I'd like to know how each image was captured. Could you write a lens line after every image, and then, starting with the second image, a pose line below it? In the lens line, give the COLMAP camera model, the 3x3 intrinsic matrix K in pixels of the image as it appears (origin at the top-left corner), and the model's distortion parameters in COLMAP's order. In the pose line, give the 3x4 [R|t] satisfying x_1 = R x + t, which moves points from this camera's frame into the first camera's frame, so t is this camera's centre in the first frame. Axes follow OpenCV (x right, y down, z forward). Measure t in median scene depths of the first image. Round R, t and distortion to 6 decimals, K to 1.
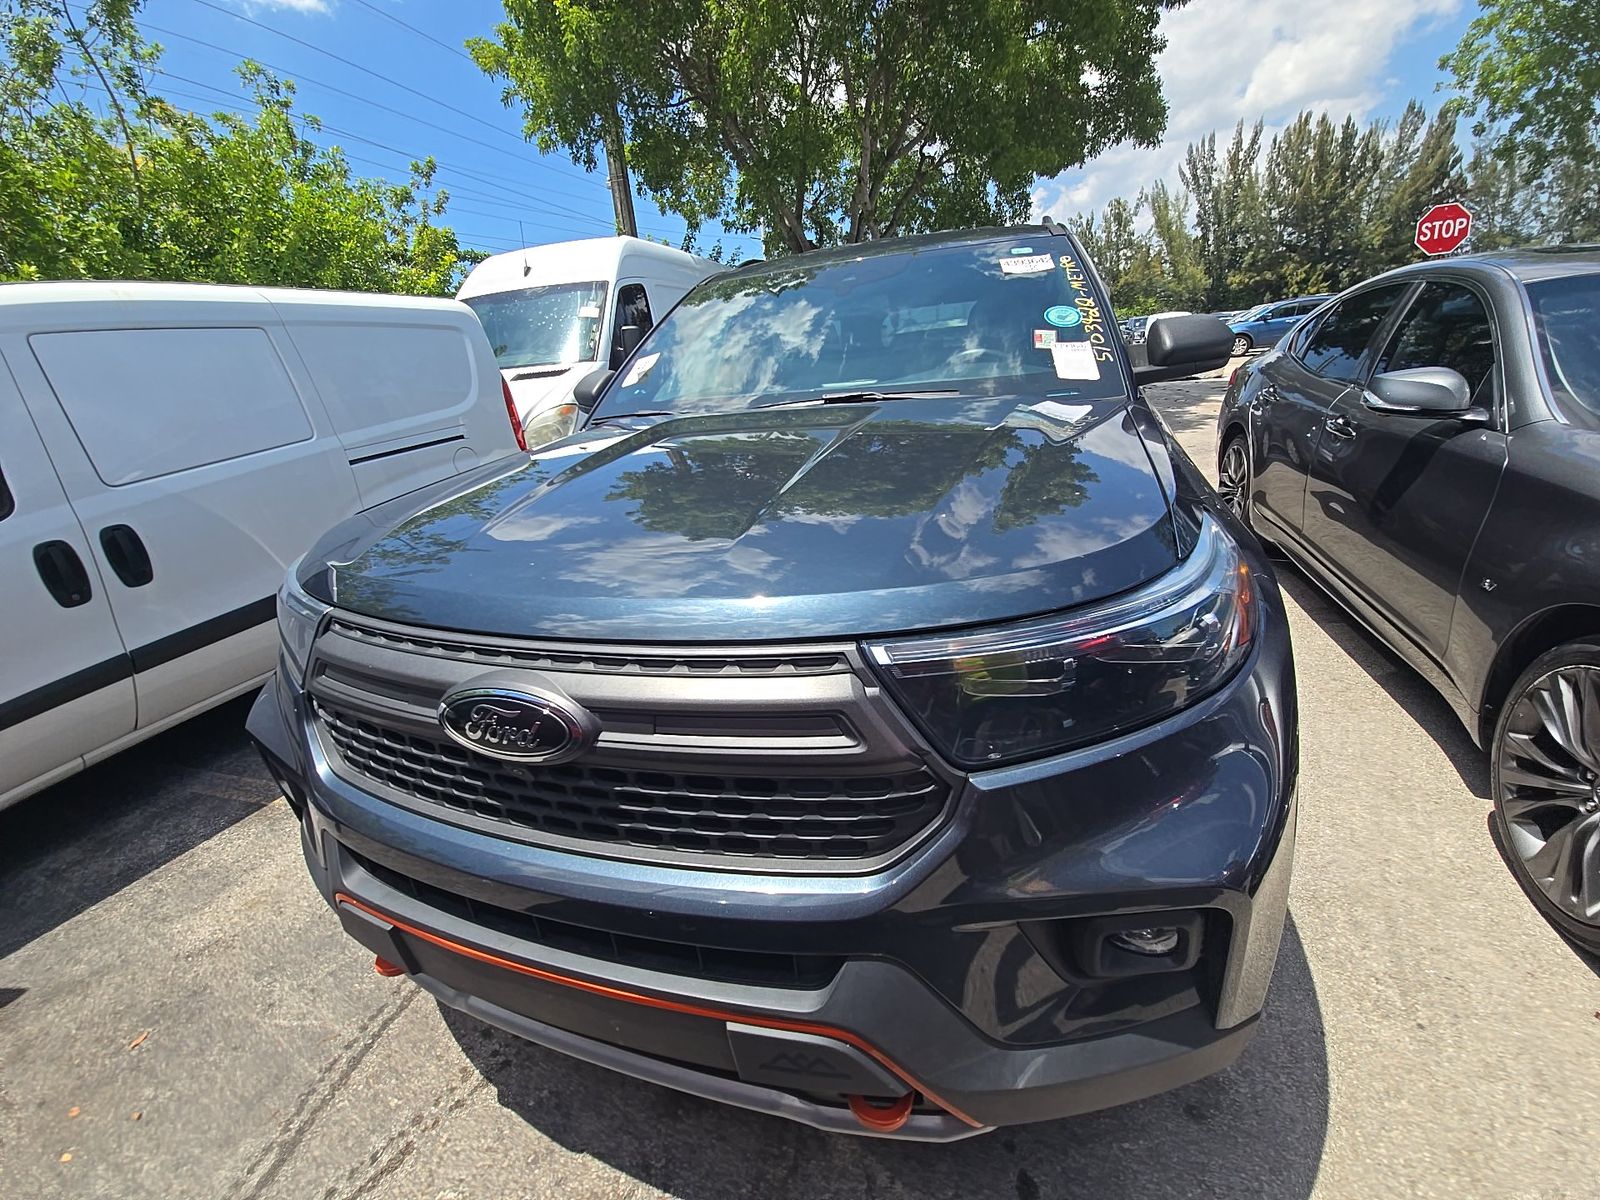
lens RADIAL K [[649.1, 0, 790.3], [0, 649.1, 599.2], [0, 0, 1]] dist [0.007449, -0.004446]
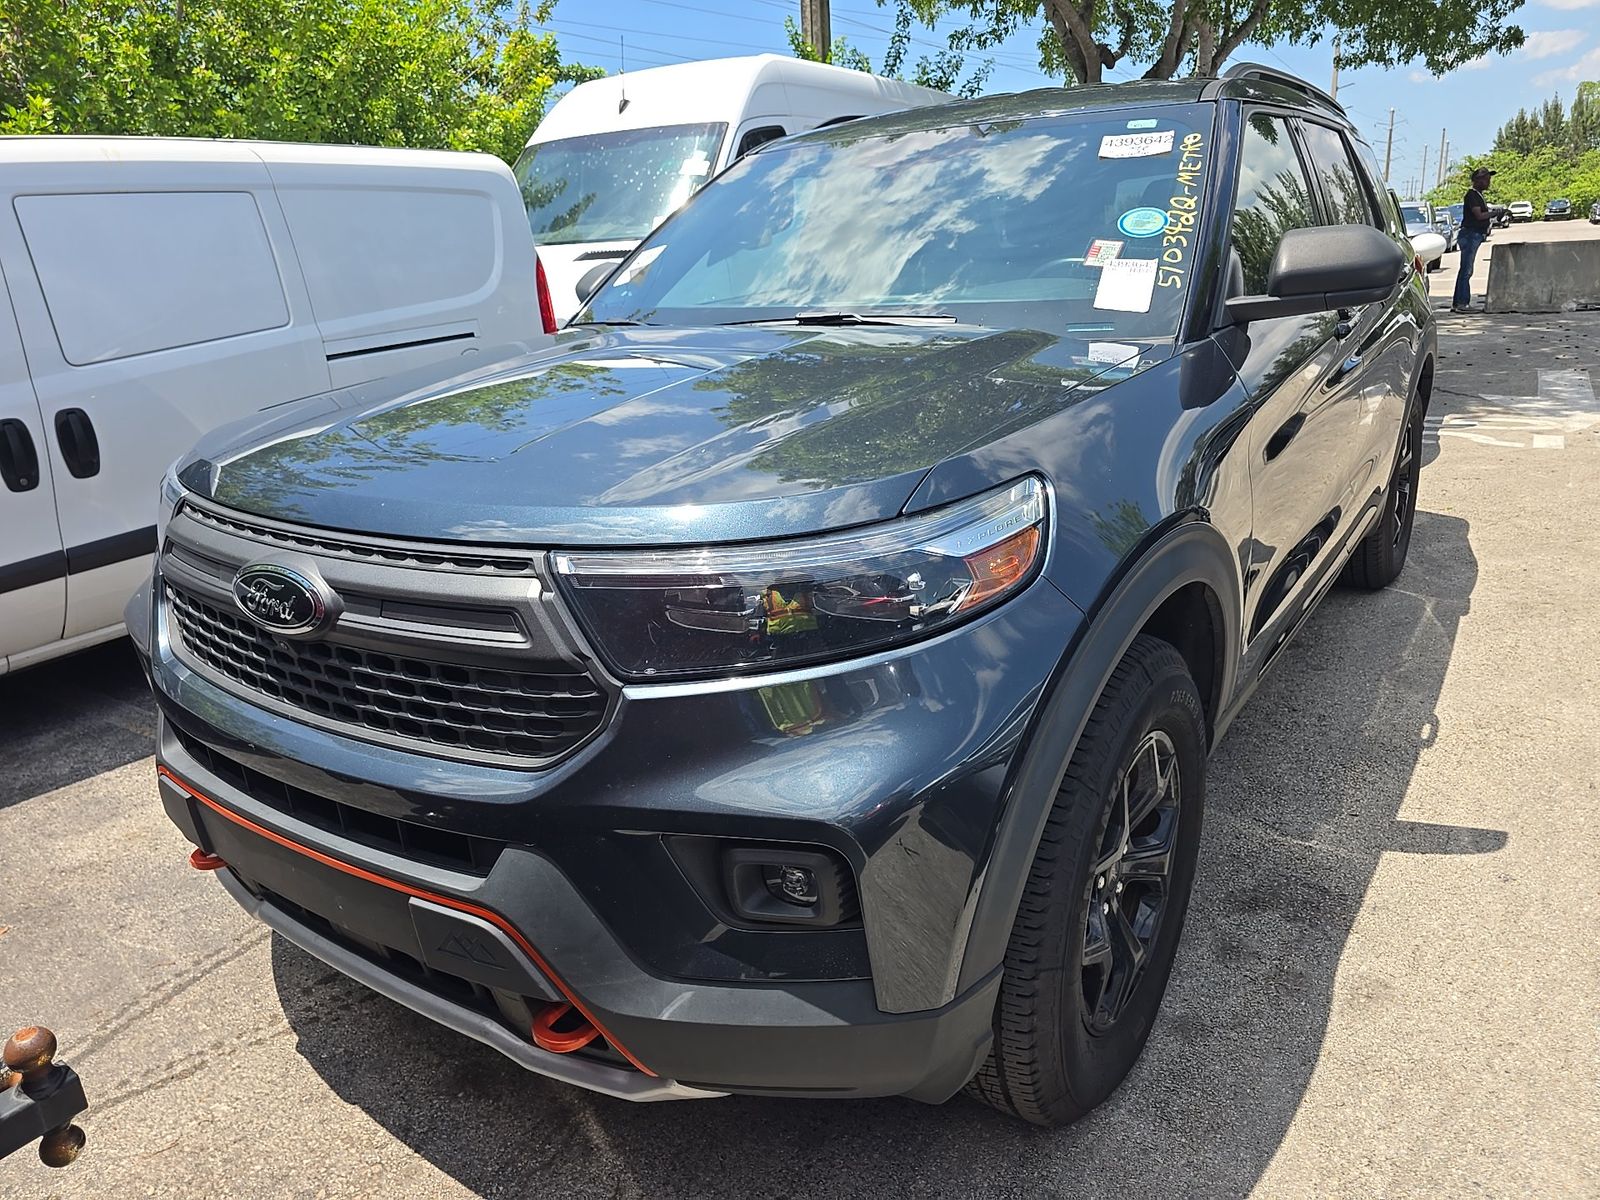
lens RADIAL K [[1091.7, 0, 795.7], [0, 1091.7, 600.2], [0, 0, 1]] dist [0.014481, -0.001855]
pose [[0.962937, 0.118797, -0.242154, 0.487620], [-0.124819, 0.992133, -0.009625, 0.058240], [0.239106, 0.039494, 0.970190, -0.335400]]
